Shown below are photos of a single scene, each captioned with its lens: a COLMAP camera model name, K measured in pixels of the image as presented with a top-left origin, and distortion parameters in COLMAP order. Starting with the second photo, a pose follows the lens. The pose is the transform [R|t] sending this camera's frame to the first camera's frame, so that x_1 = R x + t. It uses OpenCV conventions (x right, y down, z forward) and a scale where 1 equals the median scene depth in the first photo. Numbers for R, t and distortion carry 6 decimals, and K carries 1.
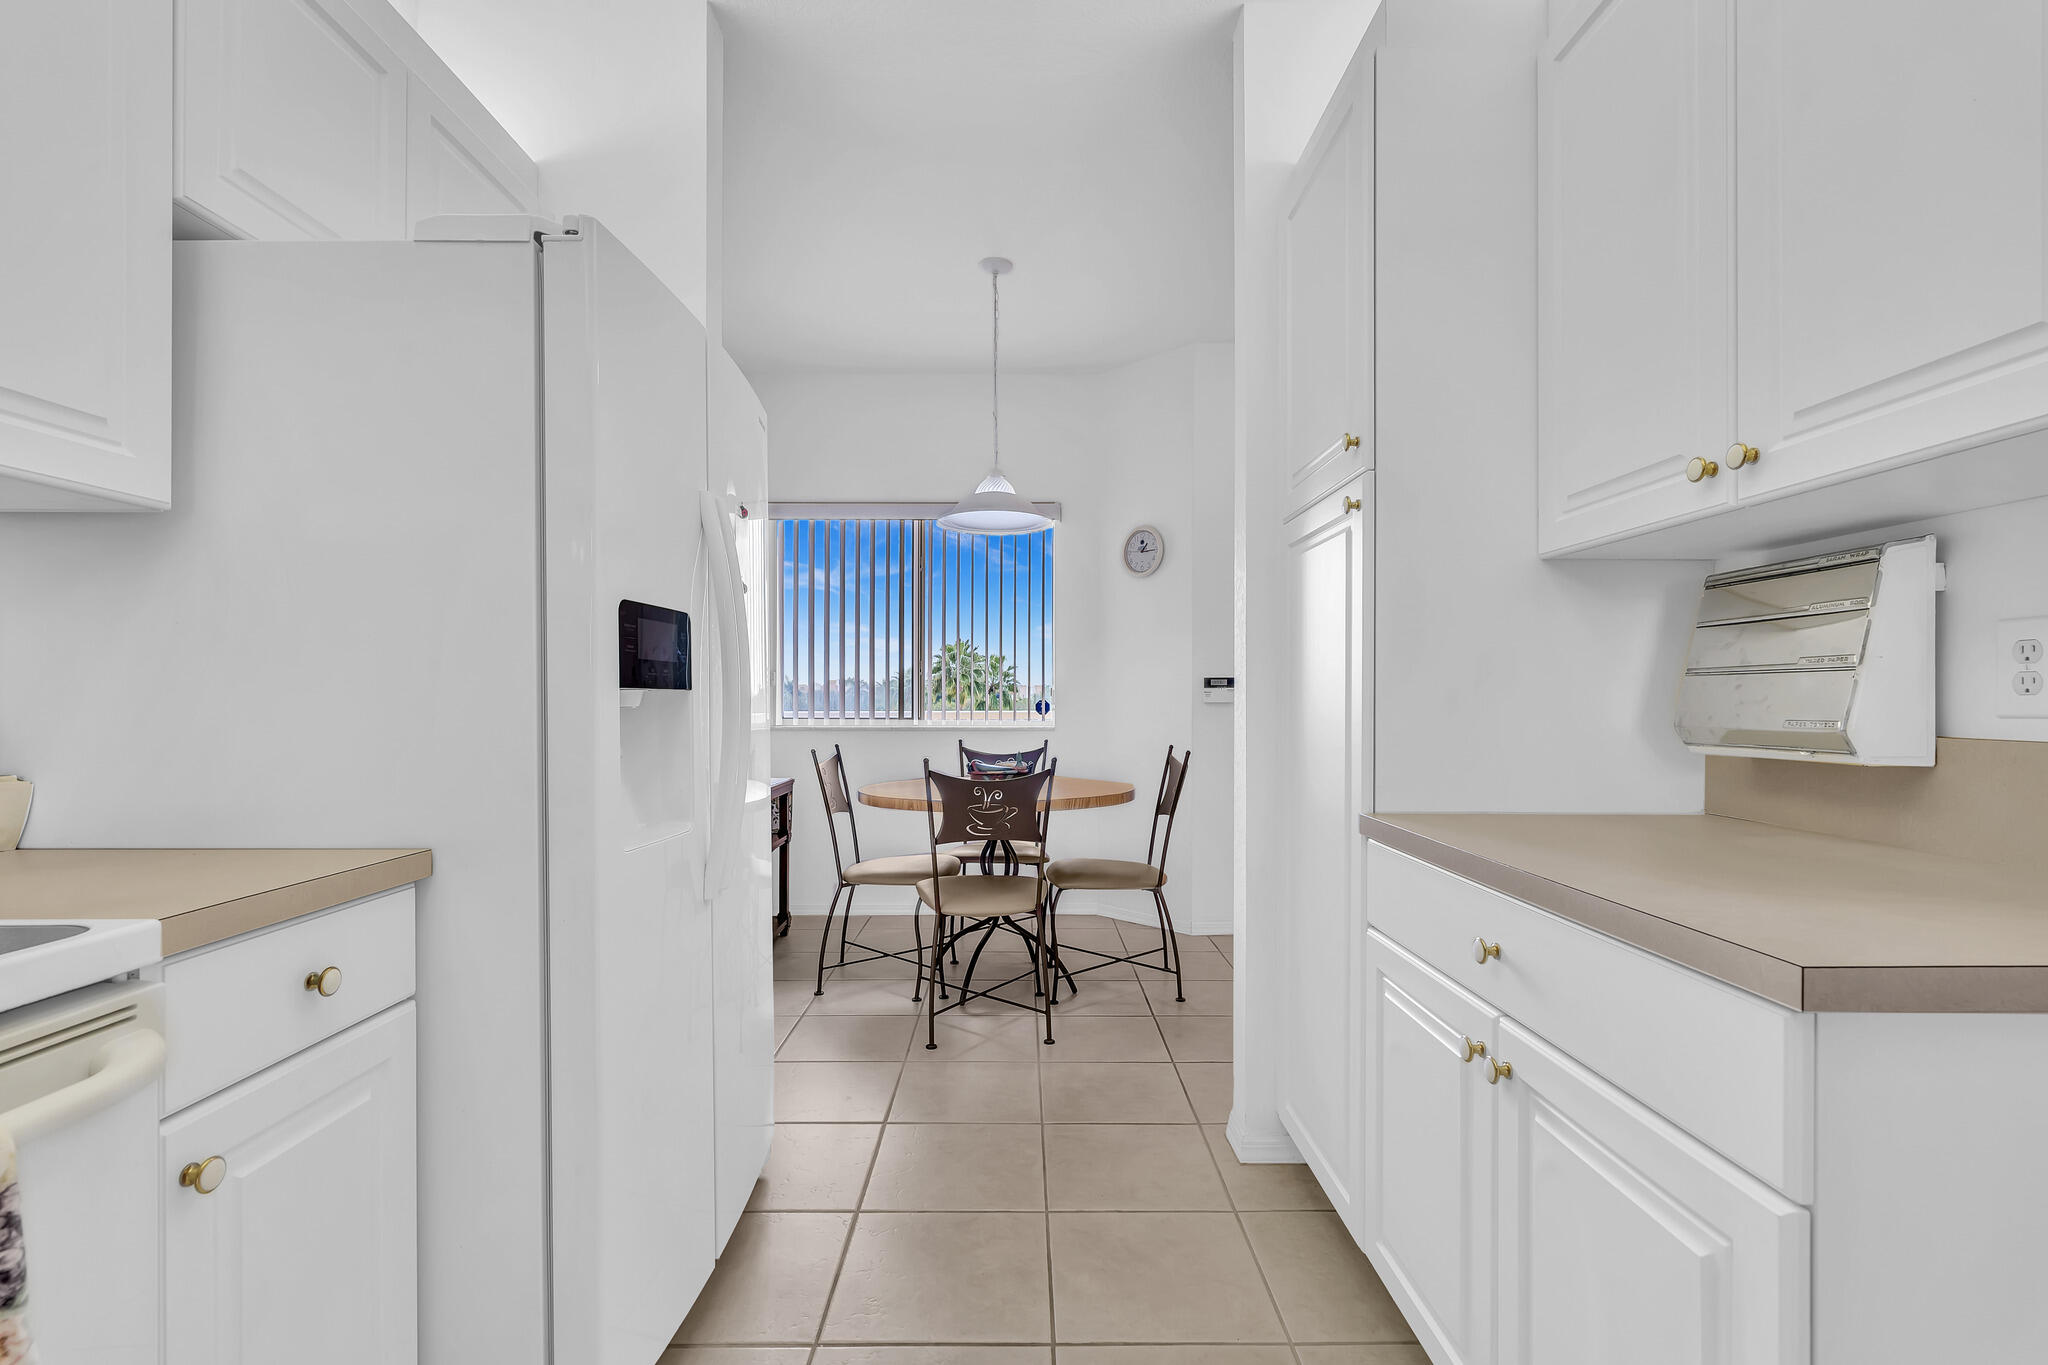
lens RADIAL K [[923.8, 0, 1020.3], [0, 923.8, 691.3], [0, 0, 1]] dist [-0.002674, 0.001838]
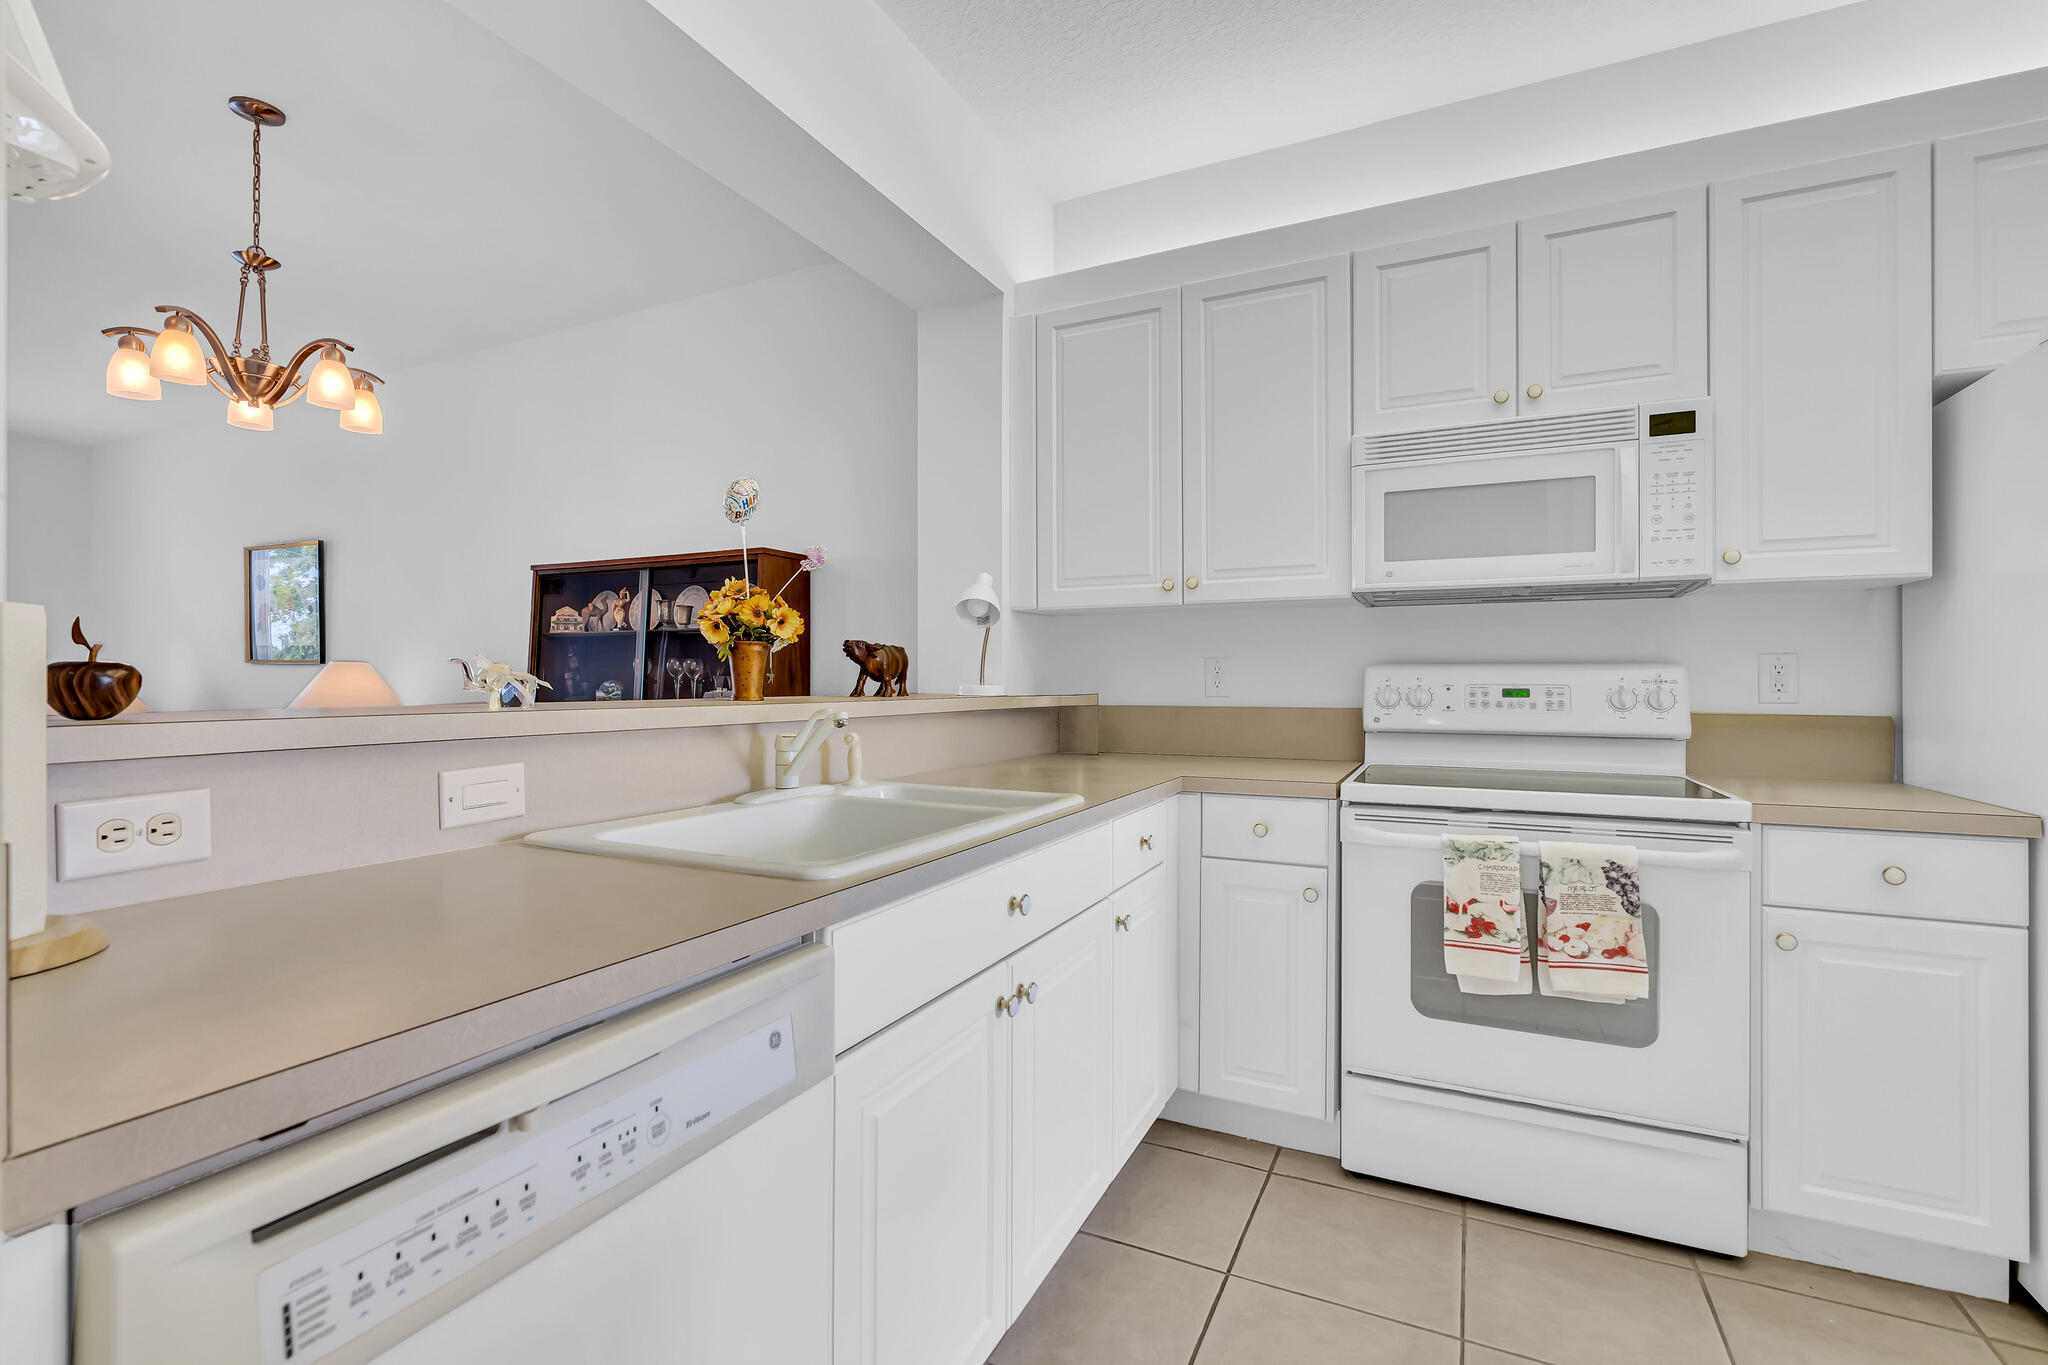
lens RADIAL K [[923.8, 0, 1020.4], [0, 923.8, 684.4], [0, 0, 1]] dist [-0.003436, 0.001944]
pose [[-0.443722, 0.001164, -0.896163, 0.549013], [0.000920, 0.999999, 0.000843, -0.008106], [0.896164, -0.000450, -0.443723, 0.144453]]
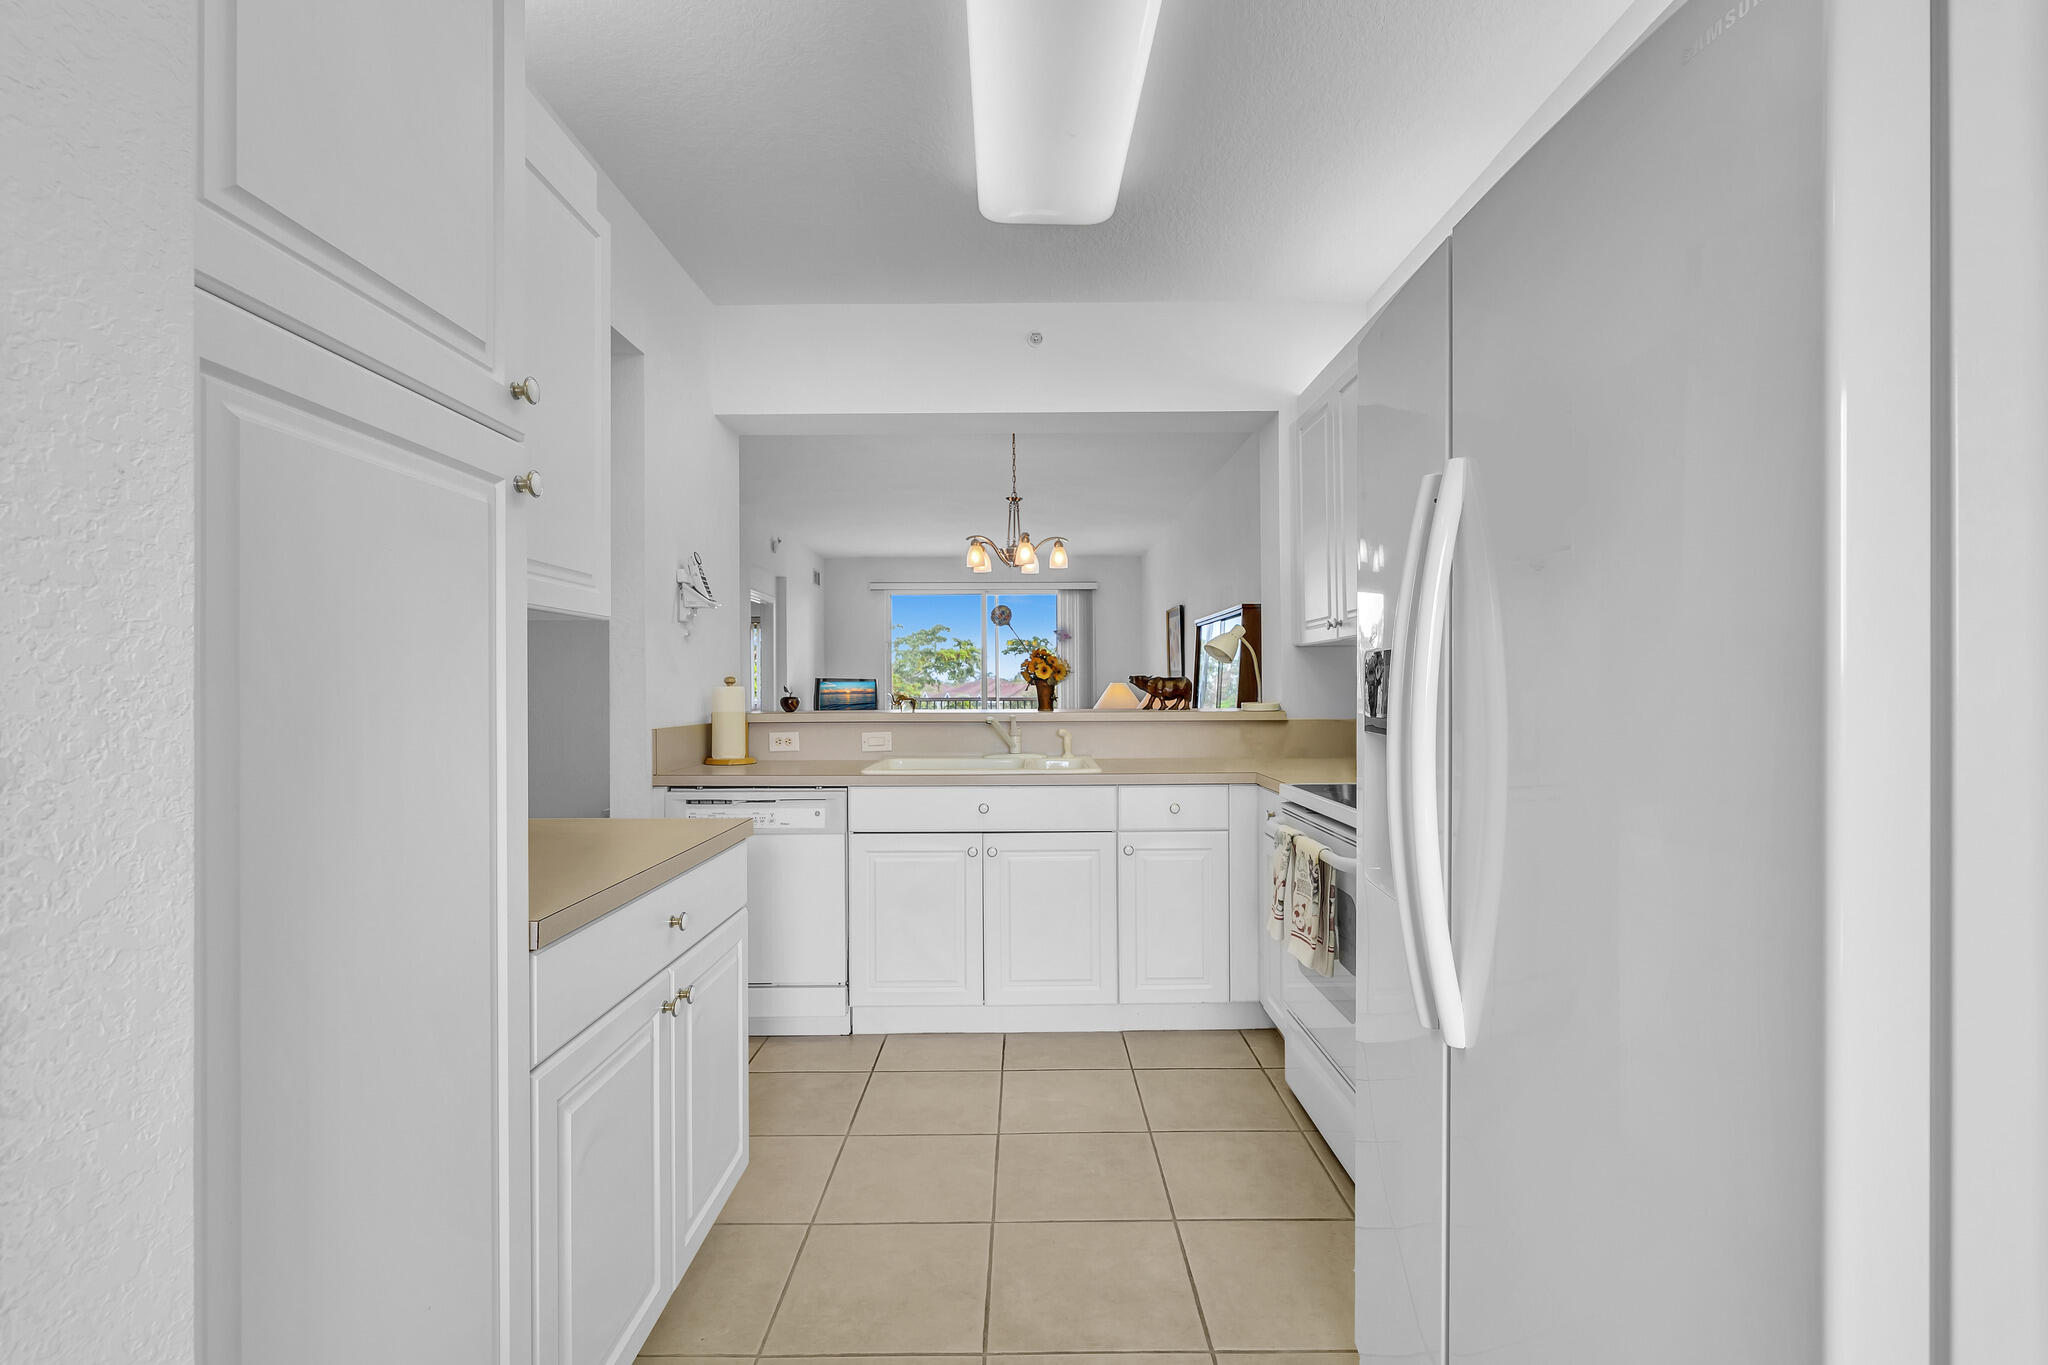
lens RADIAL K [[923.8, 0, 1020.3], [0, 923.8, 691.3], [0, 0, 1]] dist [-0.002674, 0.001838]
pose [[-0.999886, 0.004040, 0.014559, -0.032067], [0.004090, 0.999986, 0.003452, -0.031557], [-0.014545, 0.003511, -0.999888, 1.123627]]
